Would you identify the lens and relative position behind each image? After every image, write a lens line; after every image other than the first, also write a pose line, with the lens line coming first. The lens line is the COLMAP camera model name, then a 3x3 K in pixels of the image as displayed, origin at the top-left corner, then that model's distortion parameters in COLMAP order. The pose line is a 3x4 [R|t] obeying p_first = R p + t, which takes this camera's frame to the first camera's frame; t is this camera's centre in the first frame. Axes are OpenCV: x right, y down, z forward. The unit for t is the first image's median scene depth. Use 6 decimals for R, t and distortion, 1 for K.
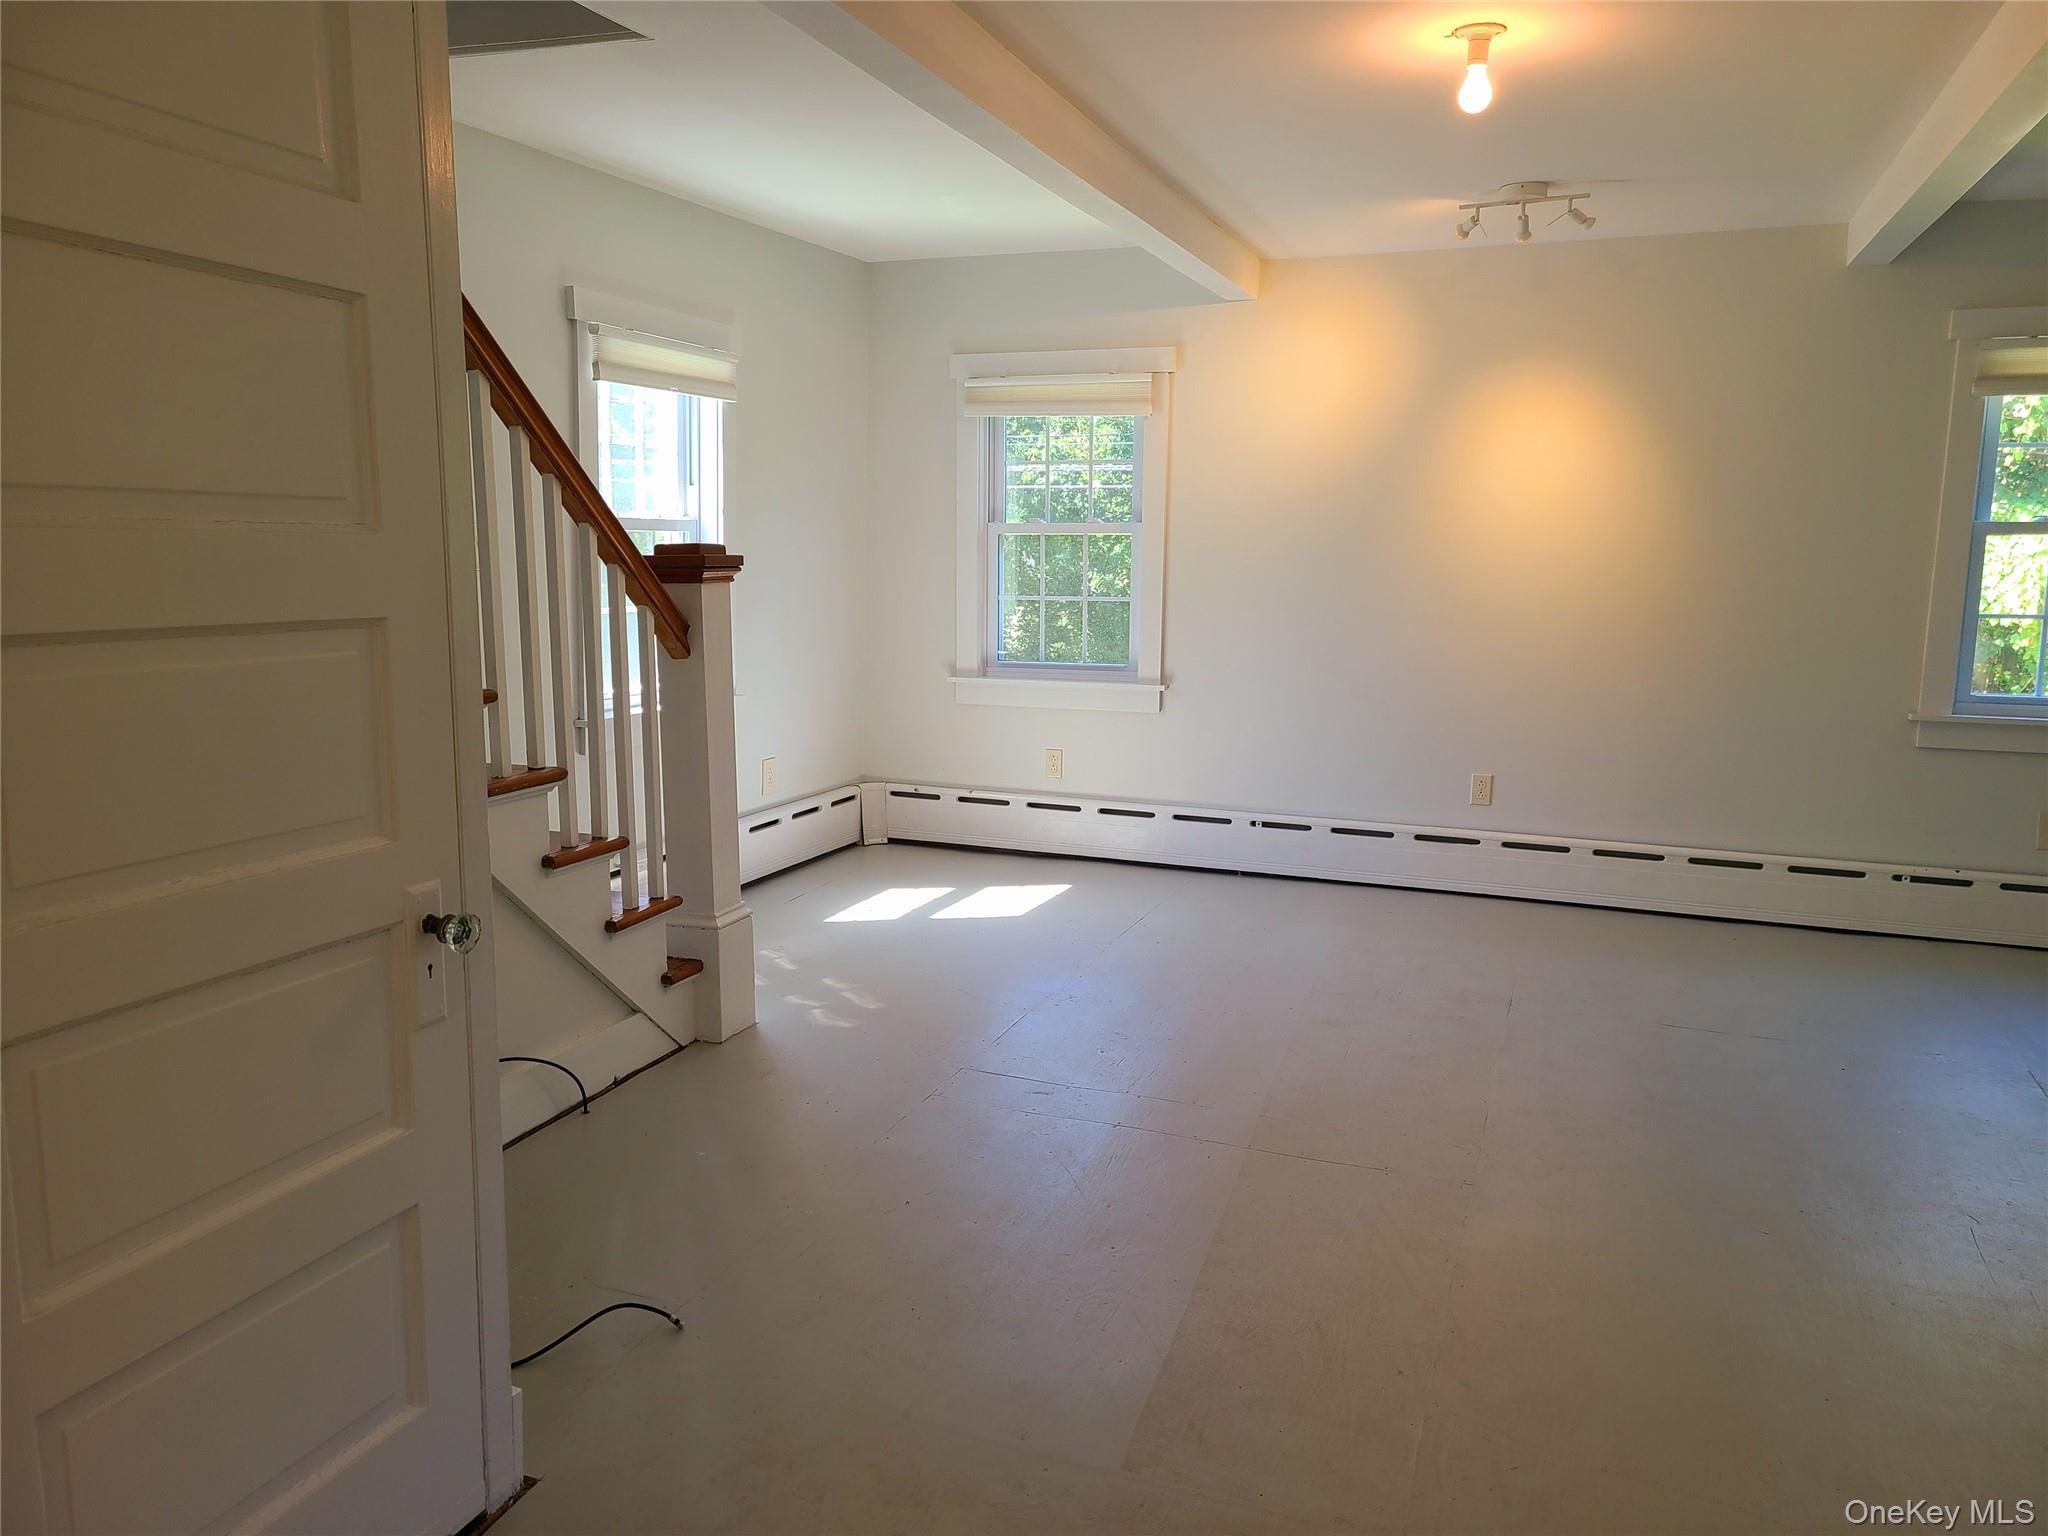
lens RADIAL K [[1535.5, 0, 1020.0], [0, 1535.5, 805.2], [0, 0, 1]] dist [0.055289, -0.041190]
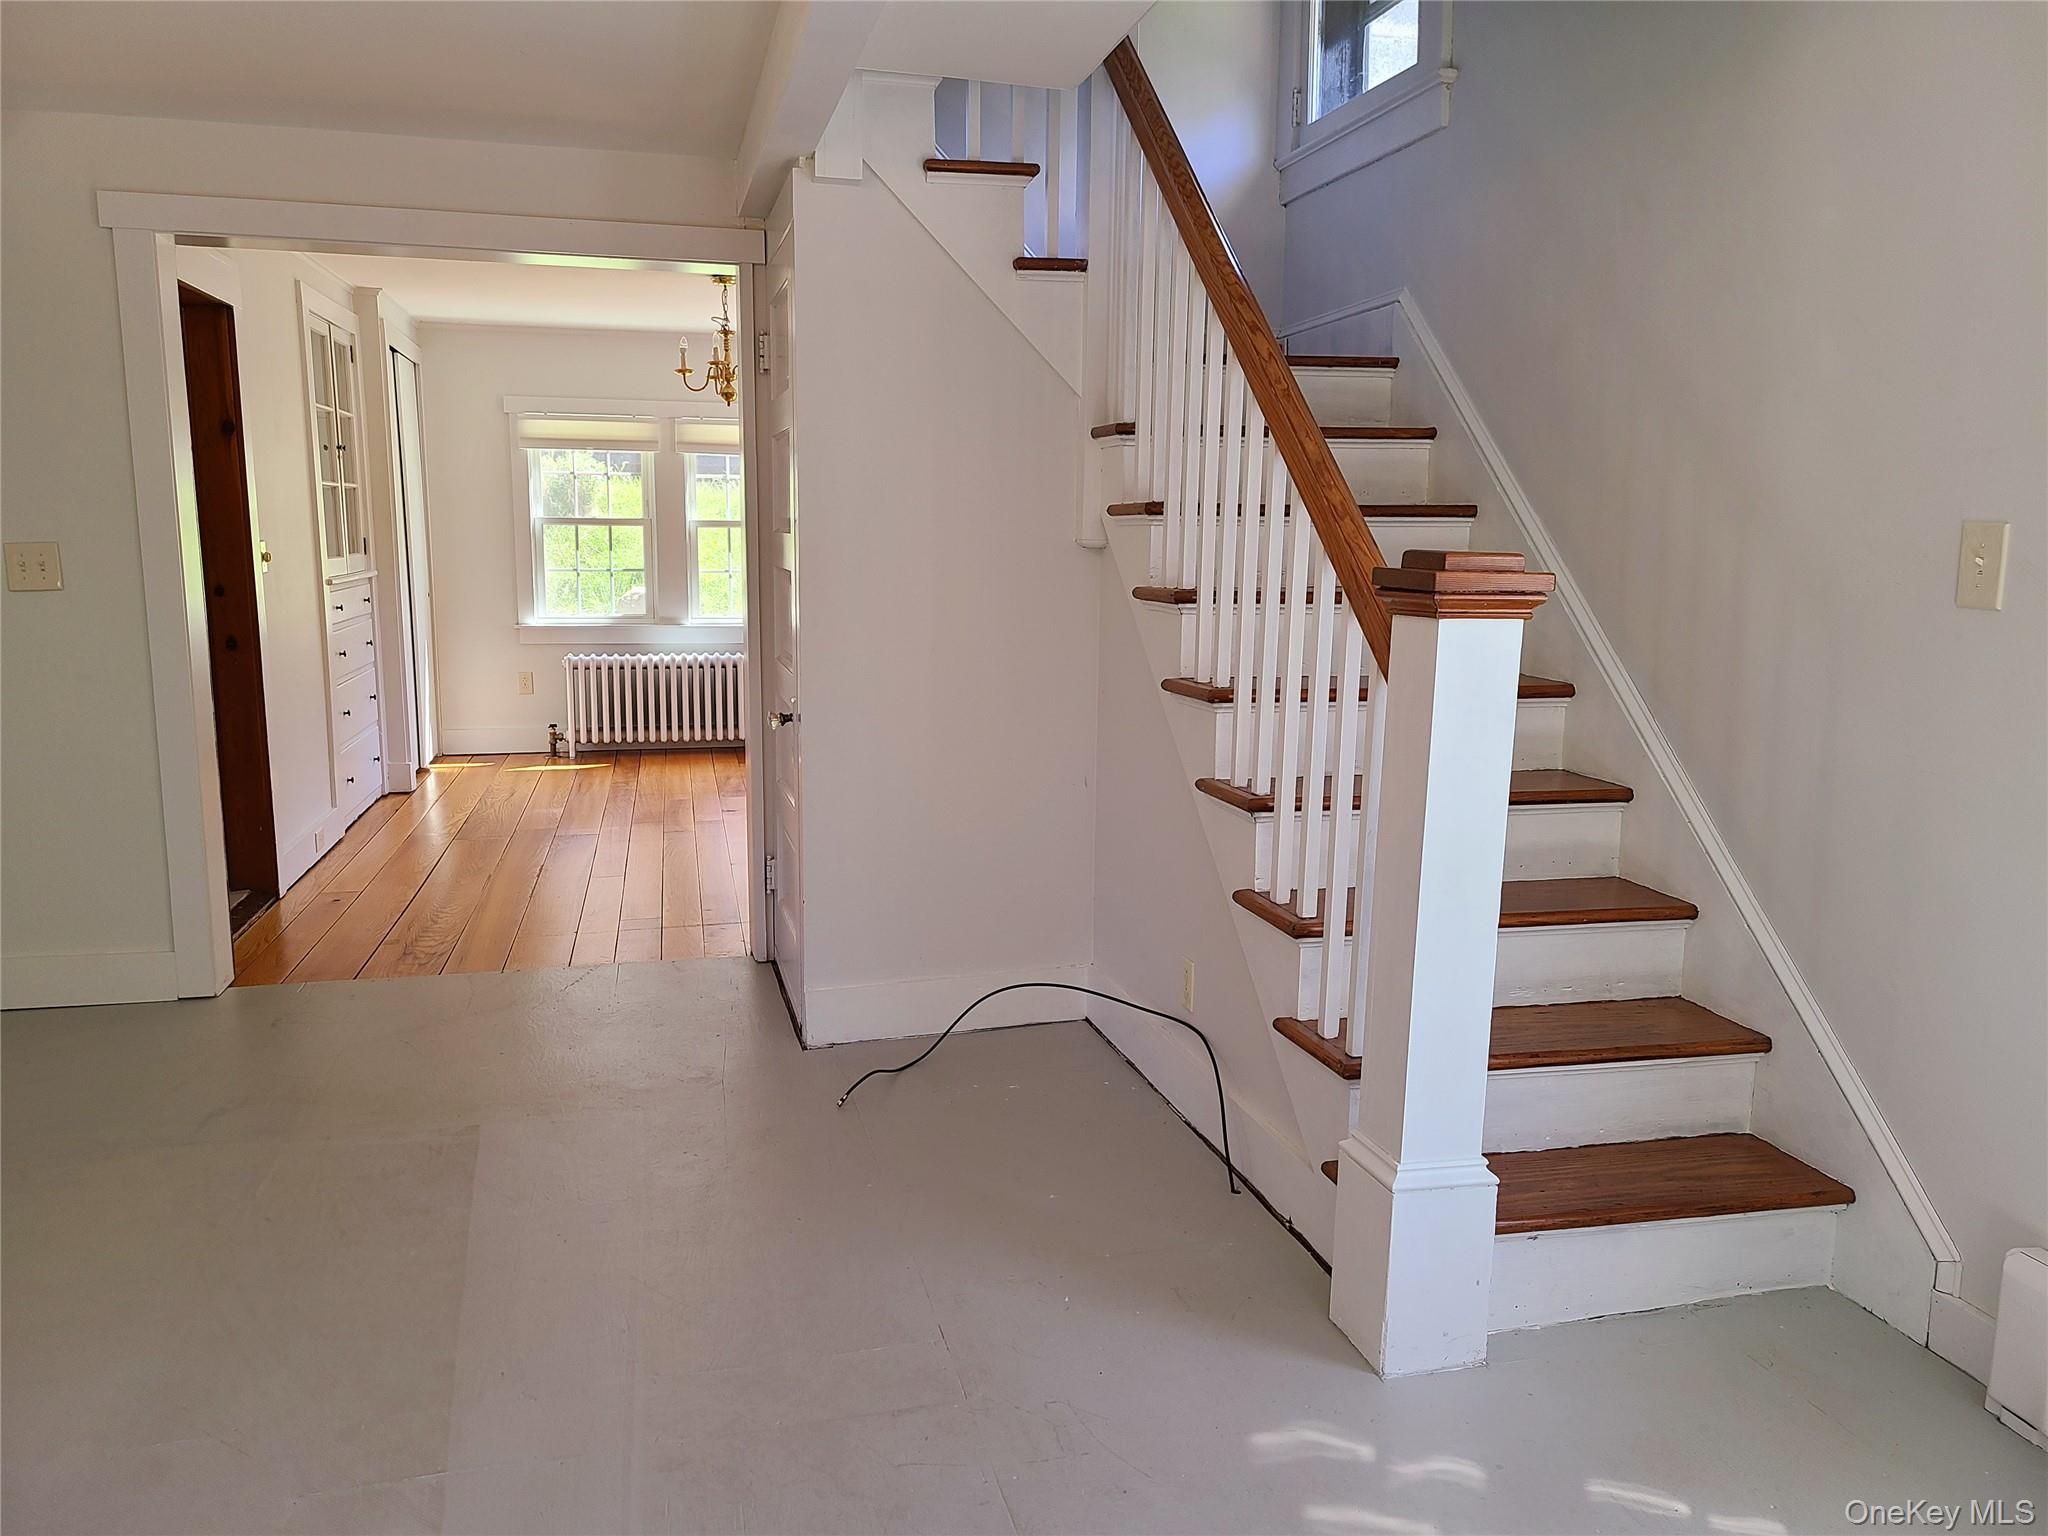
lens RADIAL K [[1535.5, 0, 1016.2], [0, 1535.5, 776.0], [0, 0, 1]] dist [0.055289, -0.041190]
pose [[-0.838176, 0.069070, -0.541008, 0.190659], [-0.108628, 0.950933, 0.289701, -0.181337], [0.534472, 0.301589, -0.789546, 1.058702]]
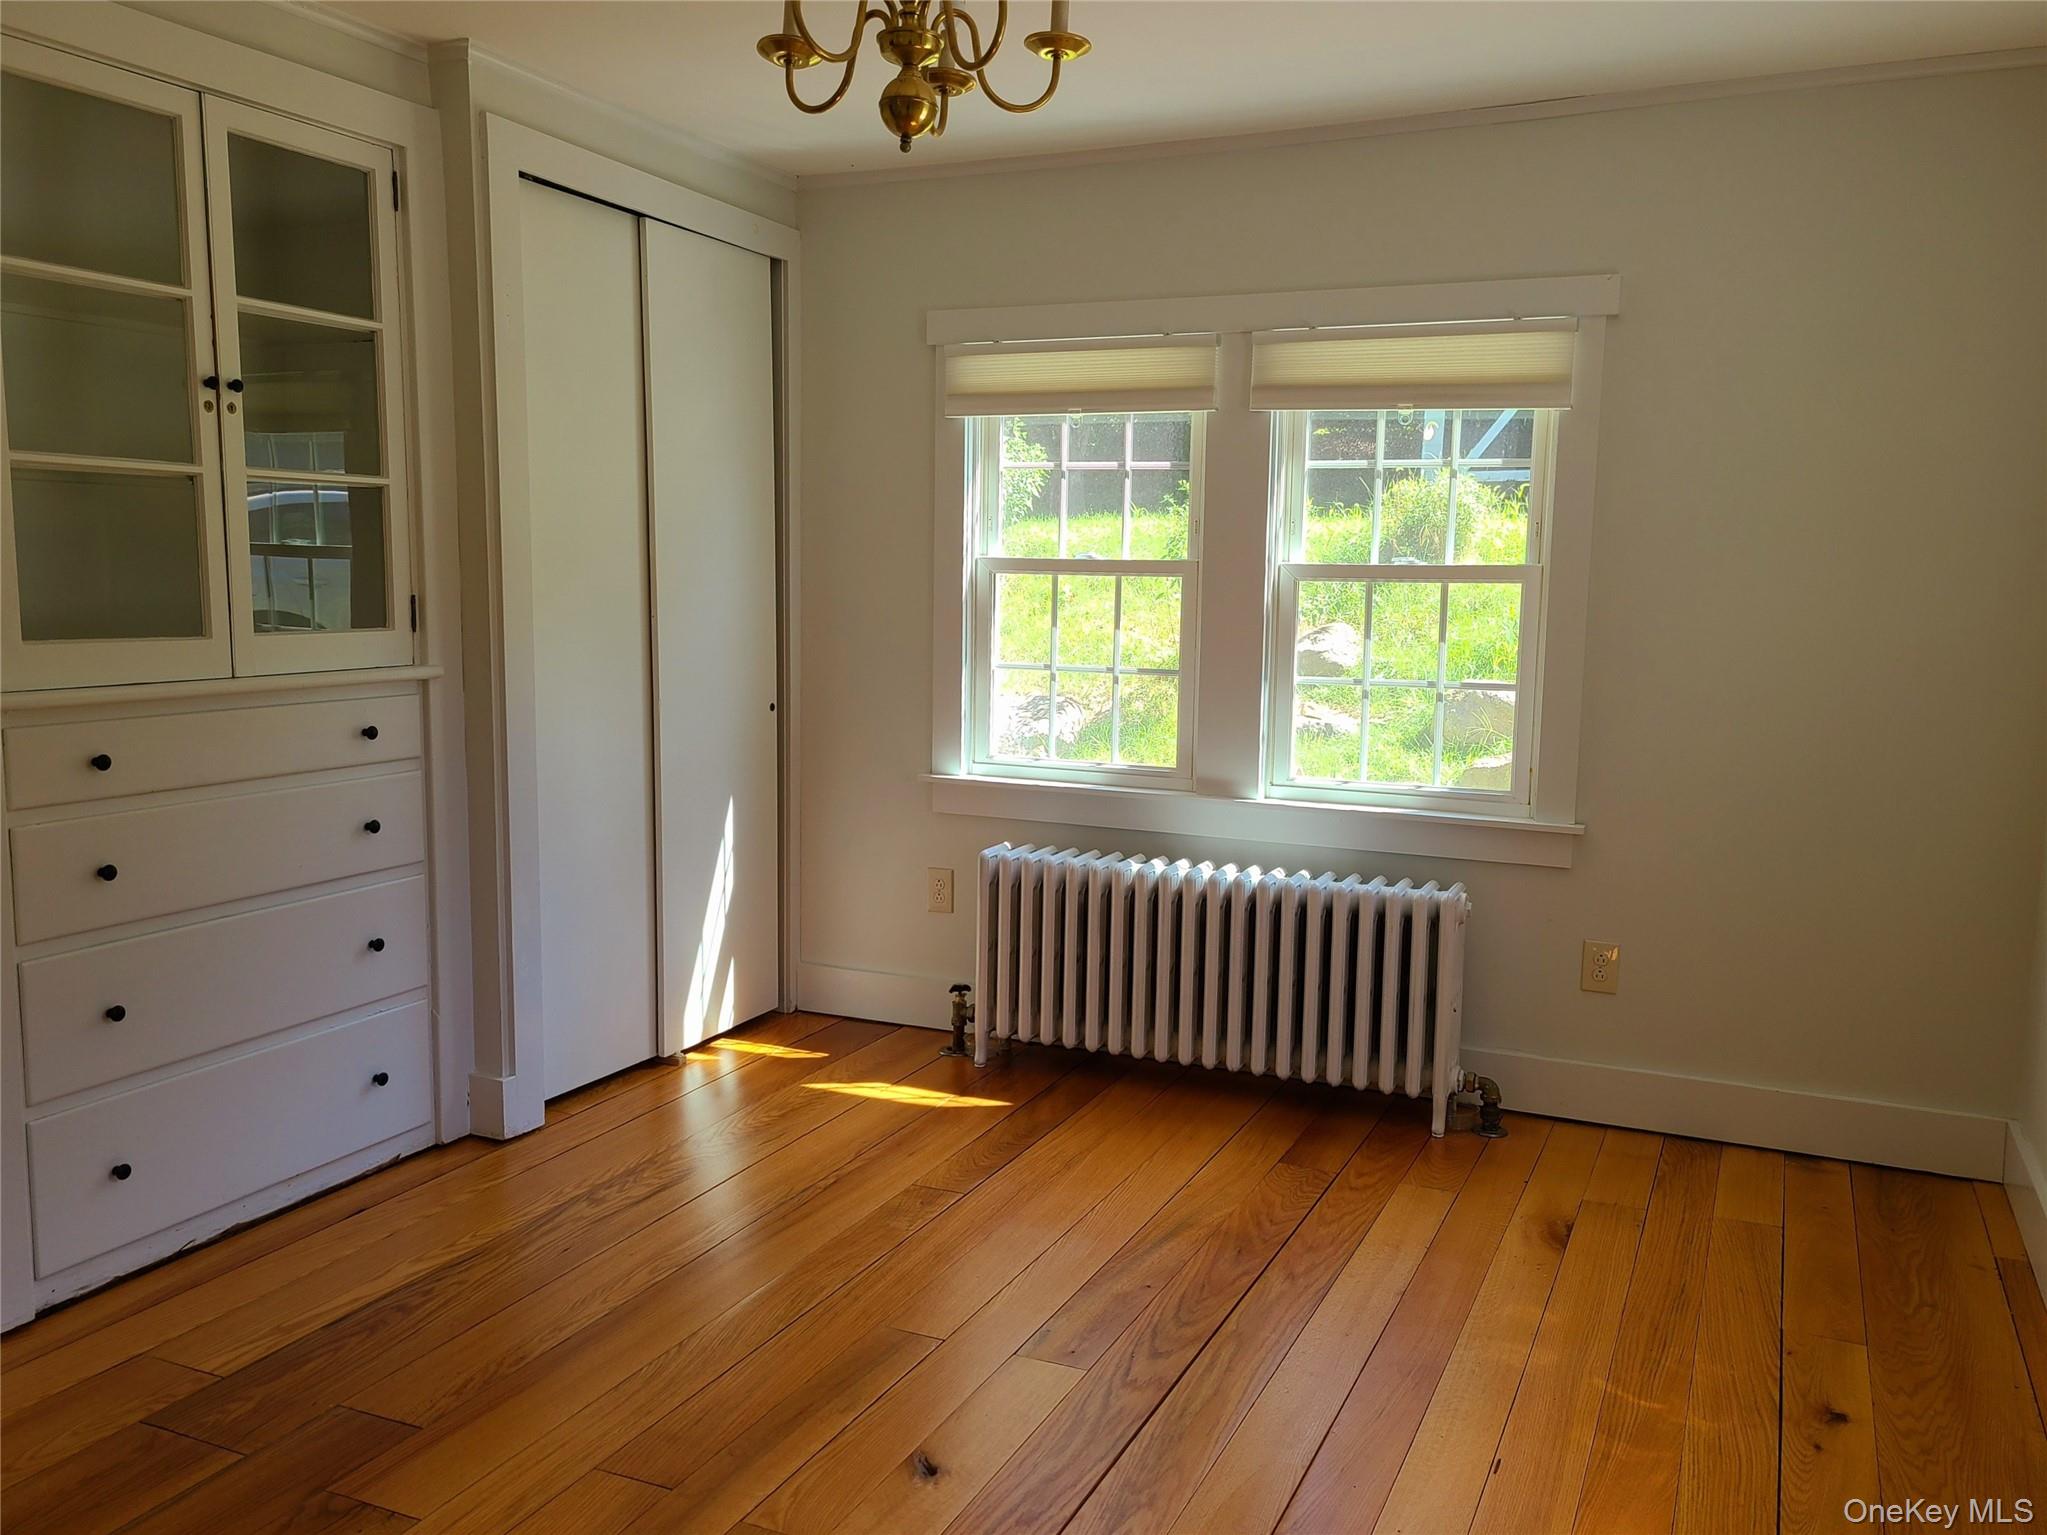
lens RADIAL K [[1636.0, 0, 1032.5], [0, 1636.0, 784.9], [0, 0, 1]] dist [0.054823, -0.038308]
pose [[-0.997455, -0.037976, 0.060337, -0.391378], [-0.018611, 0.955678, 0.293825, -0.044628], [-0.068821, 0.291954, -0.953953, 0.220643]]
